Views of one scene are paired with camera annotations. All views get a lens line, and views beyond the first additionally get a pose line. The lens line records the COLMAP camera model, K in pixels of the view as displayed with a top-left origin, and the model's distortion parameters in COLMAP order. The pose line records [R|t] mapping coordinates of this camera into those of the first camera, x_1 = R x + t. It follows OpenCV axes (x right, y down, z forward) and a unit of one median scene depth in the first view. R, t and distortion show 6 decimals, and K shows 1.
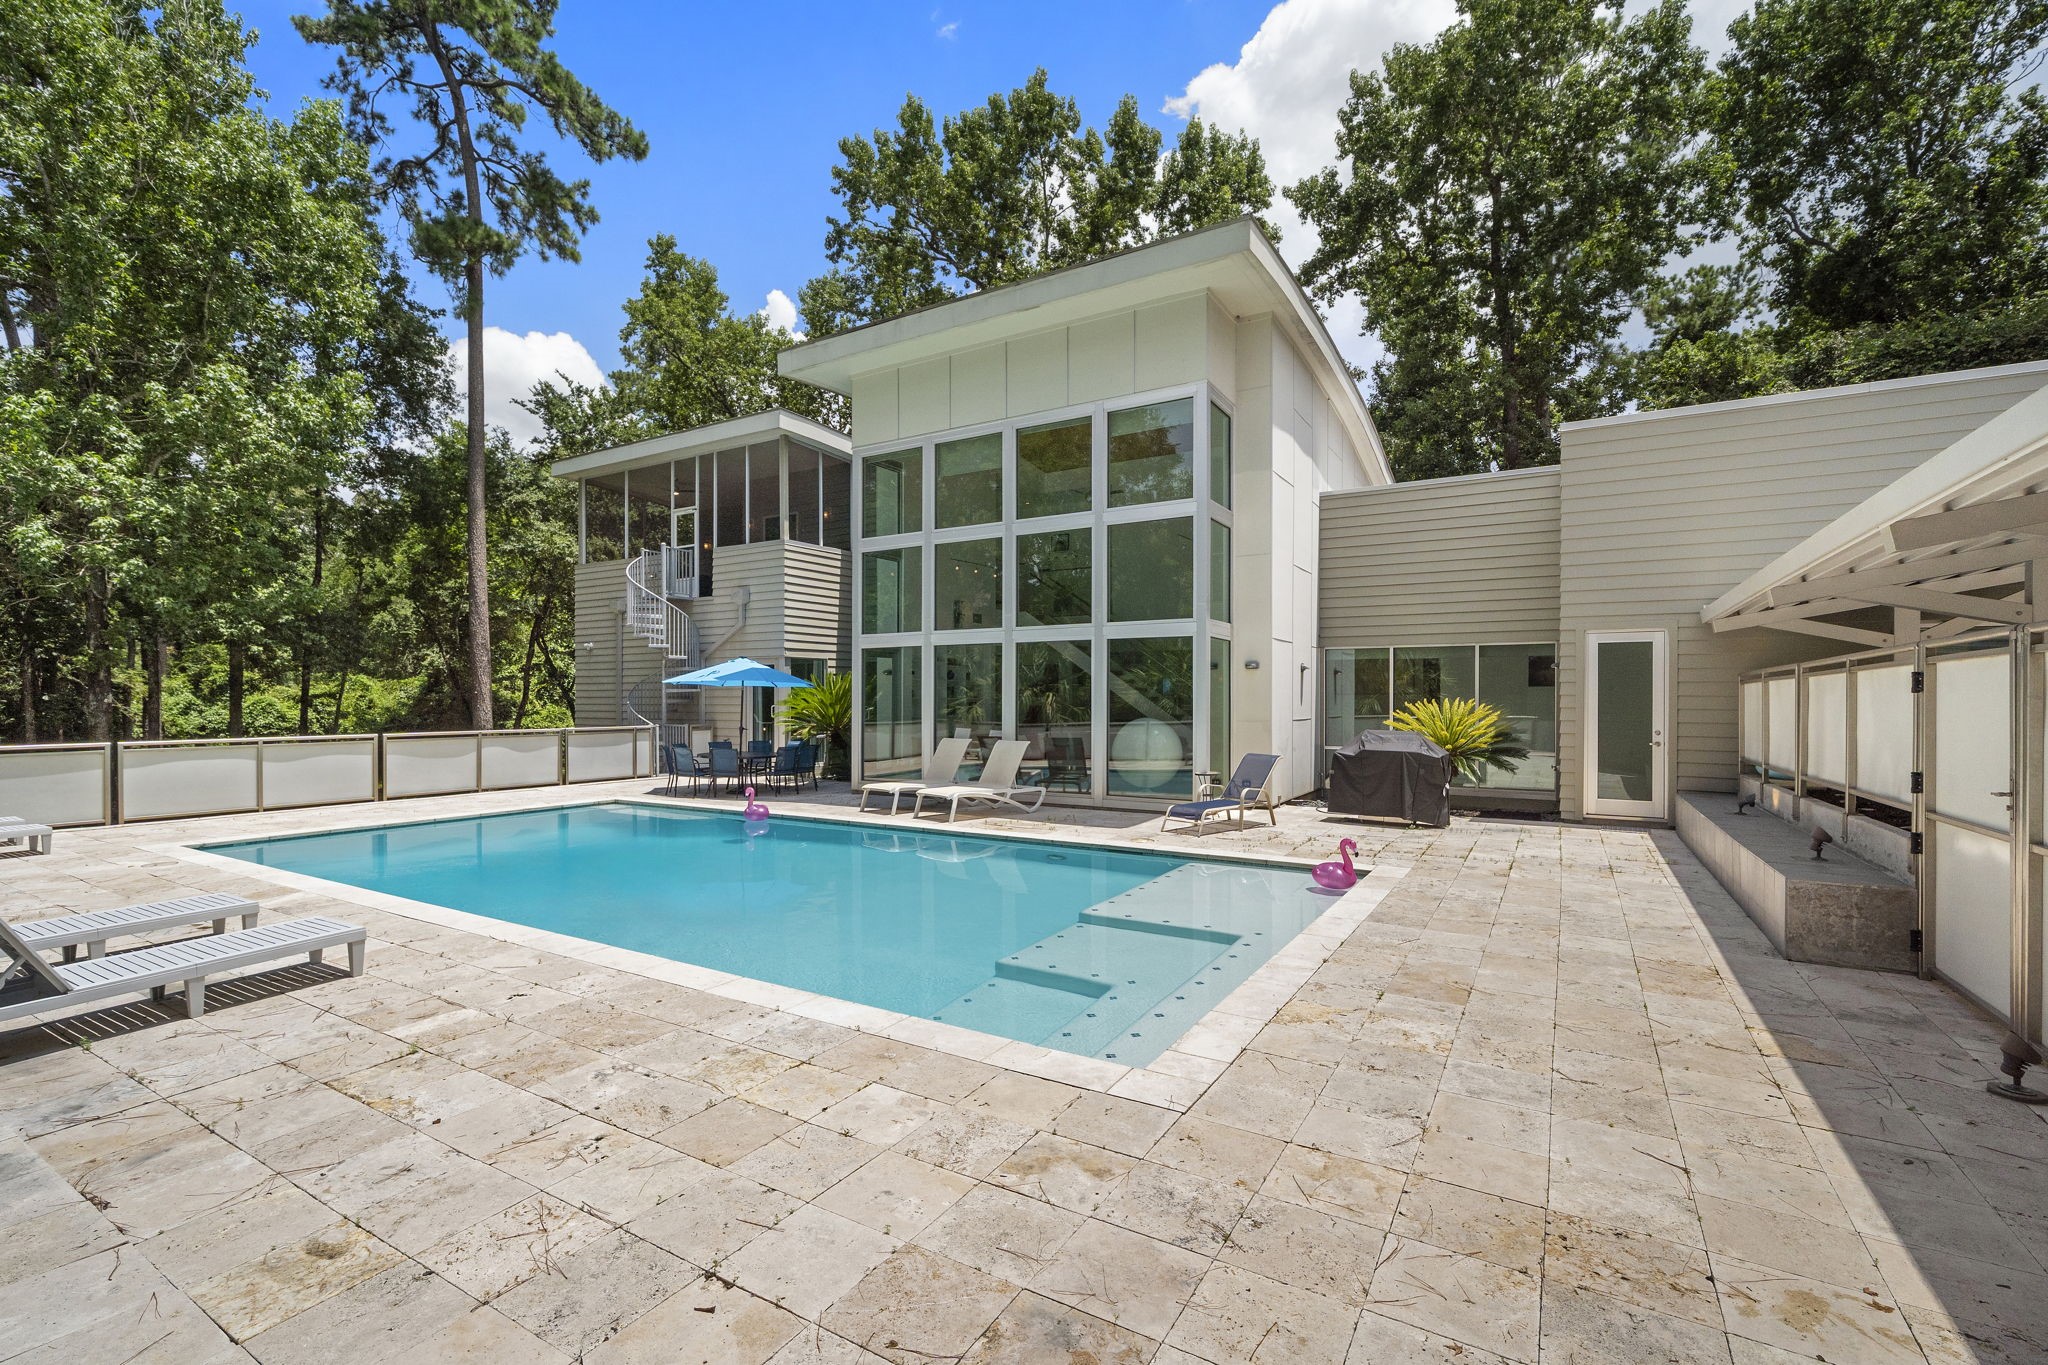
lens RADIAL K [[913.2, 0, 998.6], [0, 913.2, 697.7], [0, 0, 1]] dist [0.003117, -0.000009]
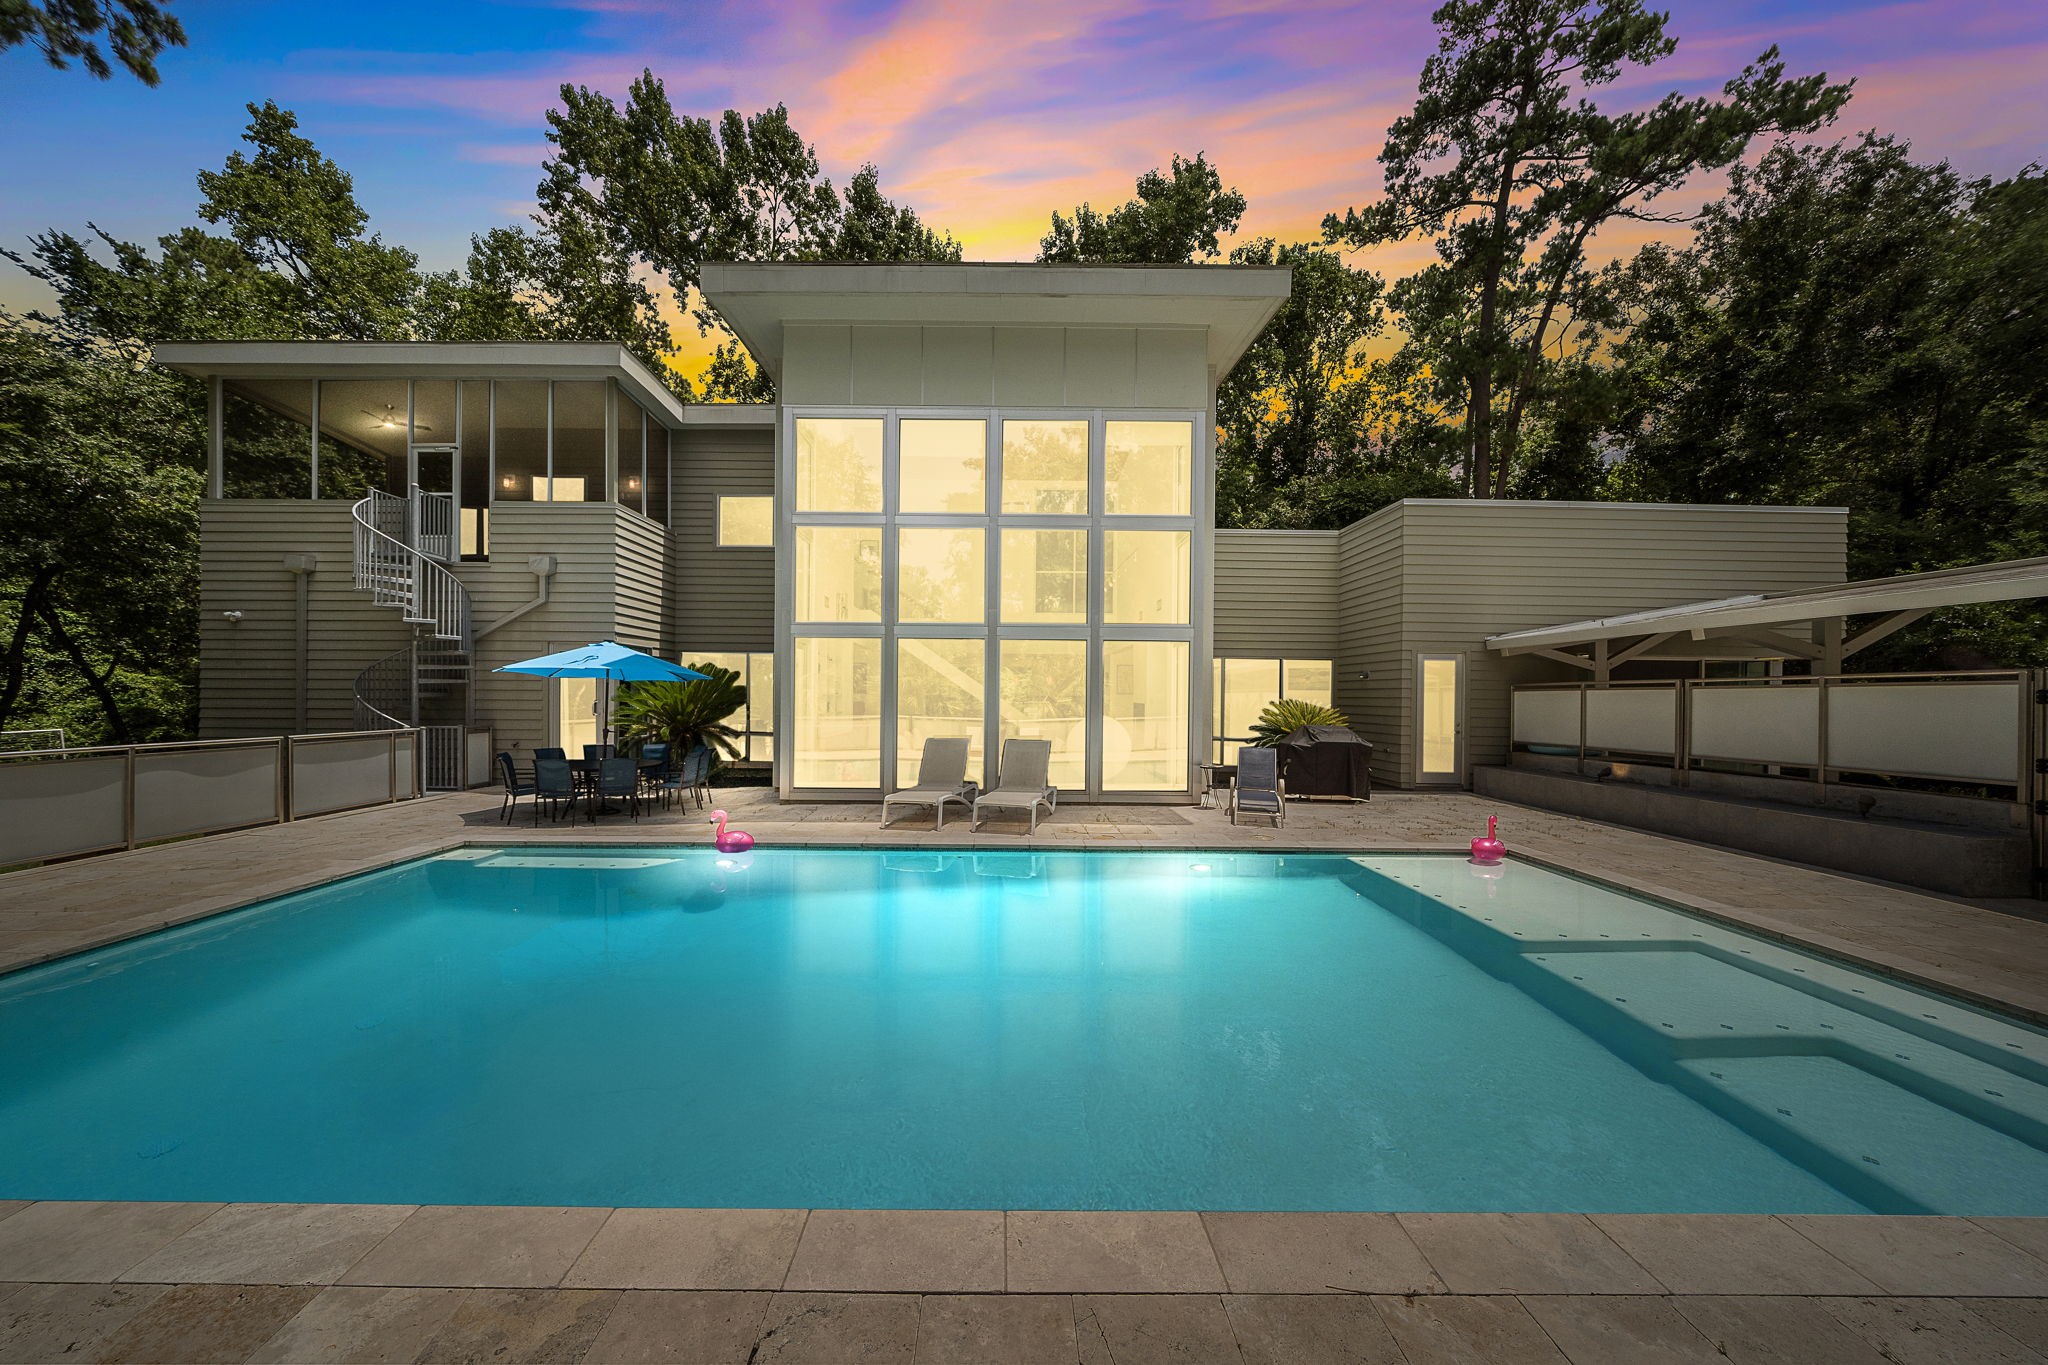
lens RADIAL K [[699.9, 0, 1002.7], [0, 699.9, 699.8], [0, 0, 1]] dist [-0.006763, 0.000202]
pose [[0.845133, 0.002910, 0.534549, -0.359446], [-0.009730, 0.999903, 0.009939, -0.003127], [-0.534468, -0.013601, 0.845079, 0.345532]]
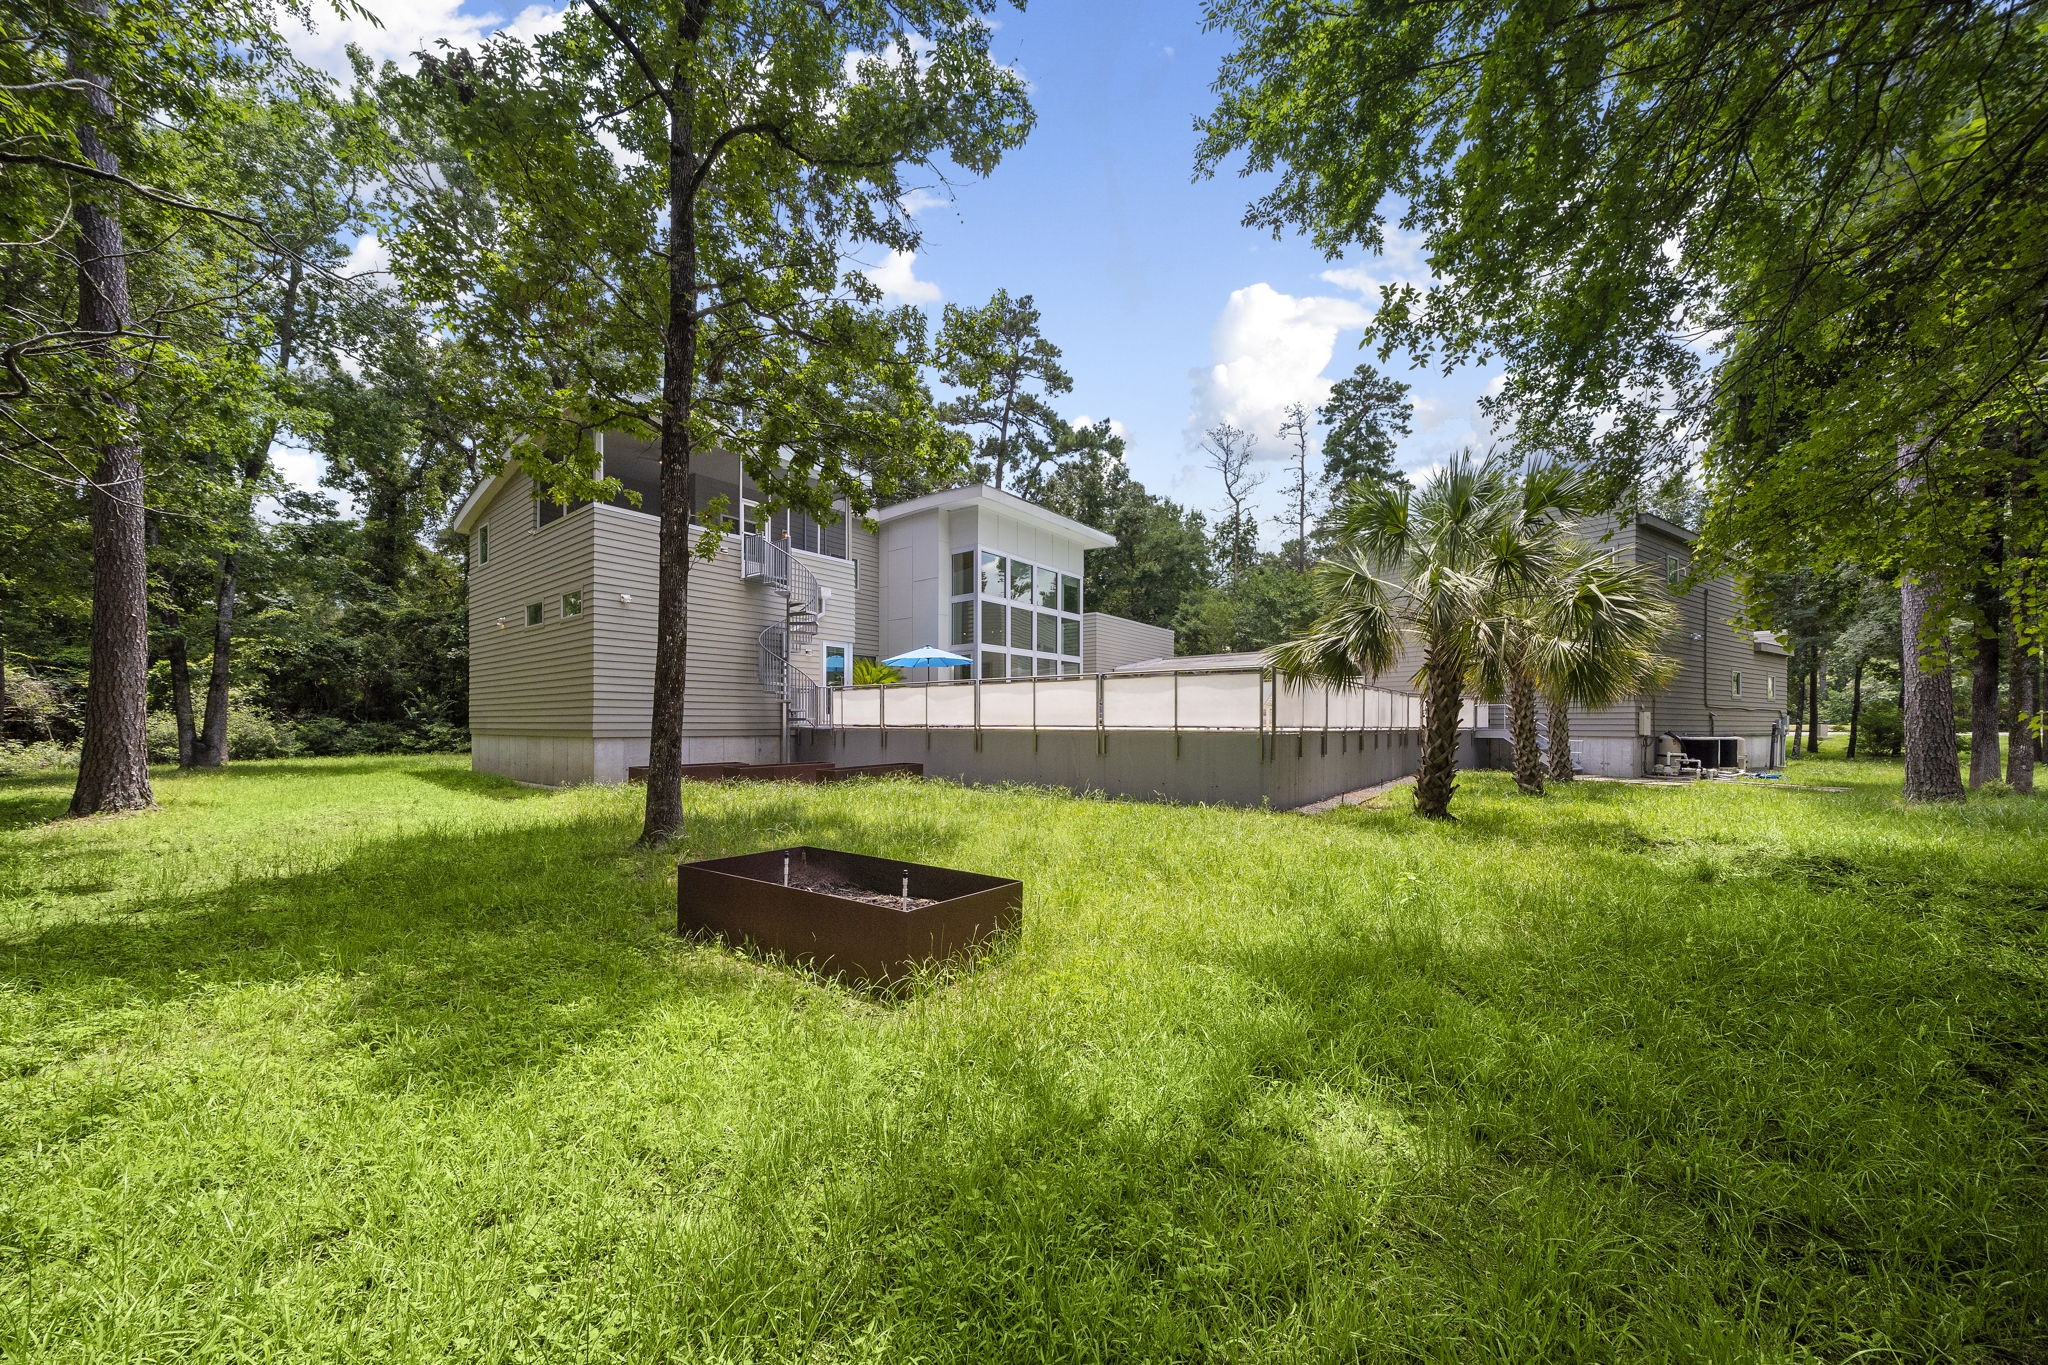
lens RADIAL K [[727.0, 0, 996.4], [0, 727.0, 721.8], [0, 0, 1]] dist [-0.000643, -0.000027]
pose [[0.120138, 0.003423, 0.992751, -1.792676], [-0.005254, 0.999982, -0.002812, 0.106954], [-0.992743, -0.004879, 0.120154, 0.838279]]
